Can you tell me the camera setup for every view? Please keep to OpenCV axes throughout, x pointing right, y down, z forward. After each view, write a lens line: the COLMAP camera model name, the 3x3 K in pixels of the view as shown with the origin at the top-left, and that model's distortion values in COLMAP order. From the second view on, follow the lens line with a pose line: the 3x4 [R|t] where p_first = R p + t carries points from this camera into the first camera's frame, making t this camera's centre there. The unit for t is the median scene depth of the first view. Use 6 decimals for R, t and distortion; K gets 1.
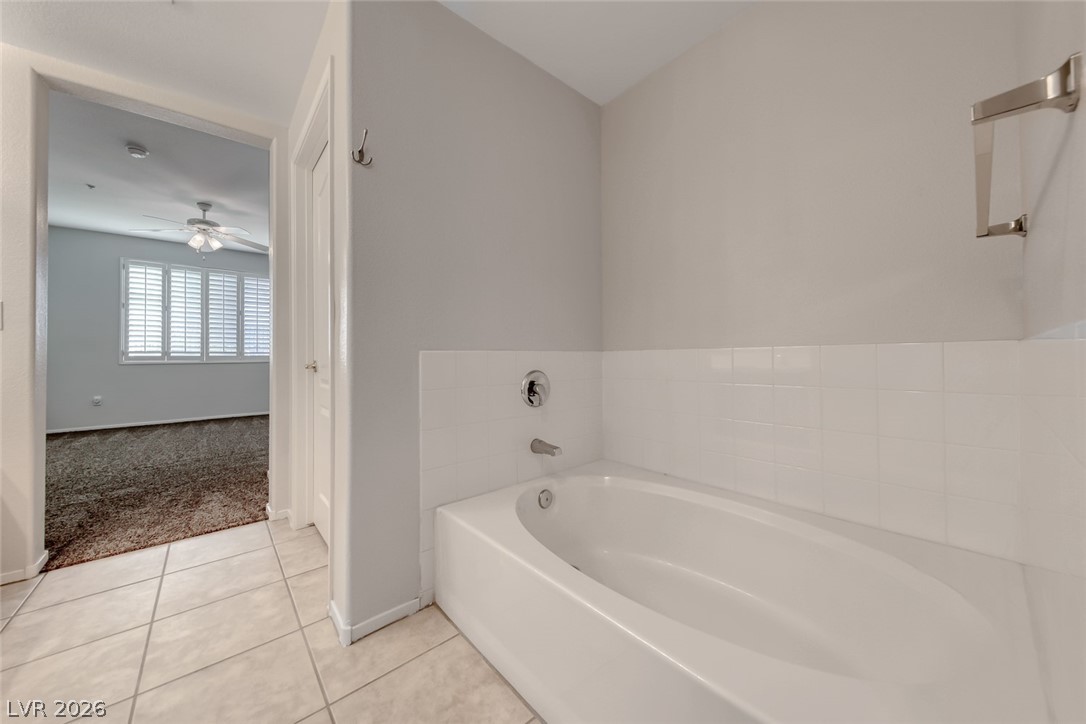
lens RADIAL K [[378.7, 0, 543.0], [0, 378.7, 362.0], [0, 0, 1]] dist [0.008787, -0.005095]
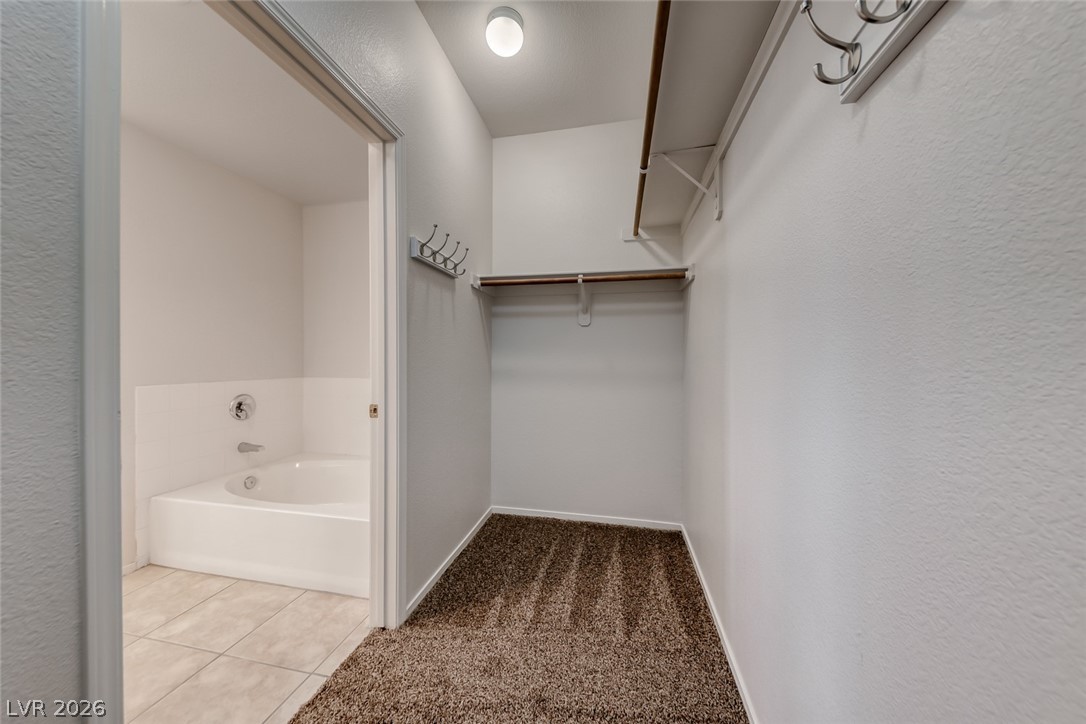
lens RADIAL K [[378.7, 0, 543.0], [0, 378.7, 362.0], [0, 0, 1]] dist [0.008787, -0.005095]
pose [[0.803265, 0.009430, 0.595547, 0.033186], [-0.008456, 0.999954, -0.004428, -0.098953], [-0.595561, -0.001479, 0.803309, -0.793798]]
